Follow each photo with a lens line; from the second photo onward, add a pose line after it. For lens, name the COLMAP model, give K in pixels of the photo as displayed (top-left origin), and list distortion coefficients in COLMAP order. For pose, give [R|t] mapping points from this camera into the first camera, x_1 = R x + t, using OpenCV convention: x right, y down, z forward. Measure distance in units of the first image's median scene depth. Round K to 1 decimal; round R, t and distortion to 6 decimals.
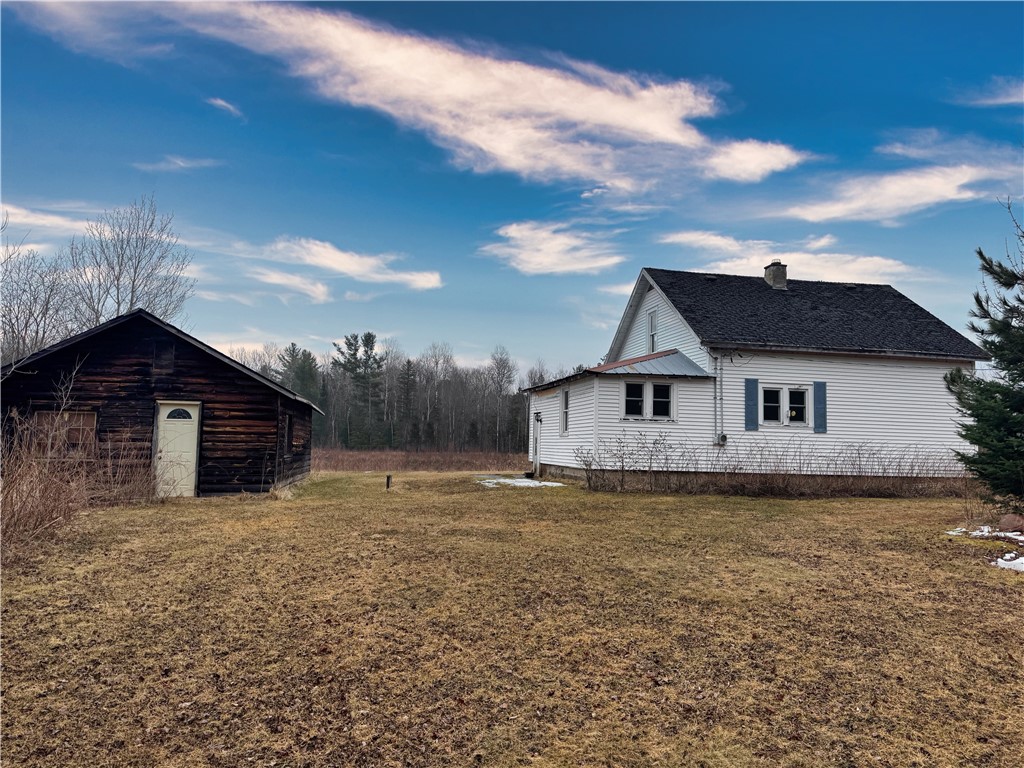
lens RADIAL K [[723.6, 0, 504.3], [0, 723.6, 382.8], [0, 0, 1]] dist [0.099274, -0.136163]
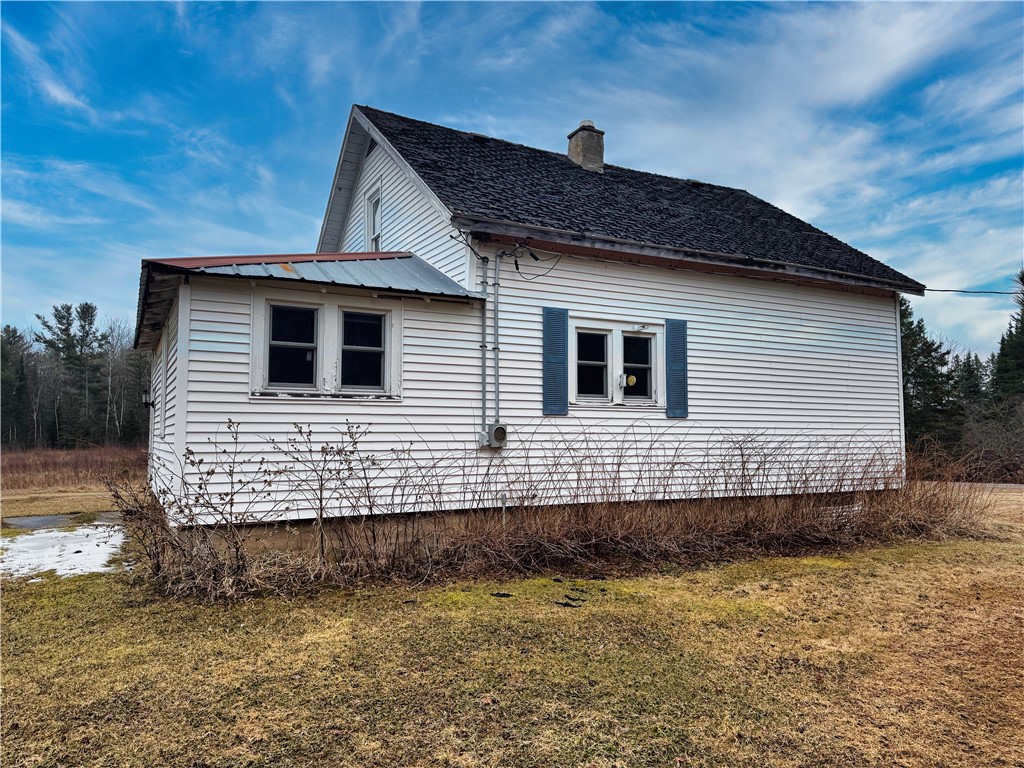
lens RADIAL K [[723.6, 0, 504.3], [0, 723.6, 382.8], [0, 0, 1]] dist [0.099274, -0.136163]
pose [[0.958039, -0.003083, 0.286621, 0.168250], [-0.001770, 0.999859, 0.016674, 0.035337], [-0.286633, -0.016482, 0.957899, 0.548729]]
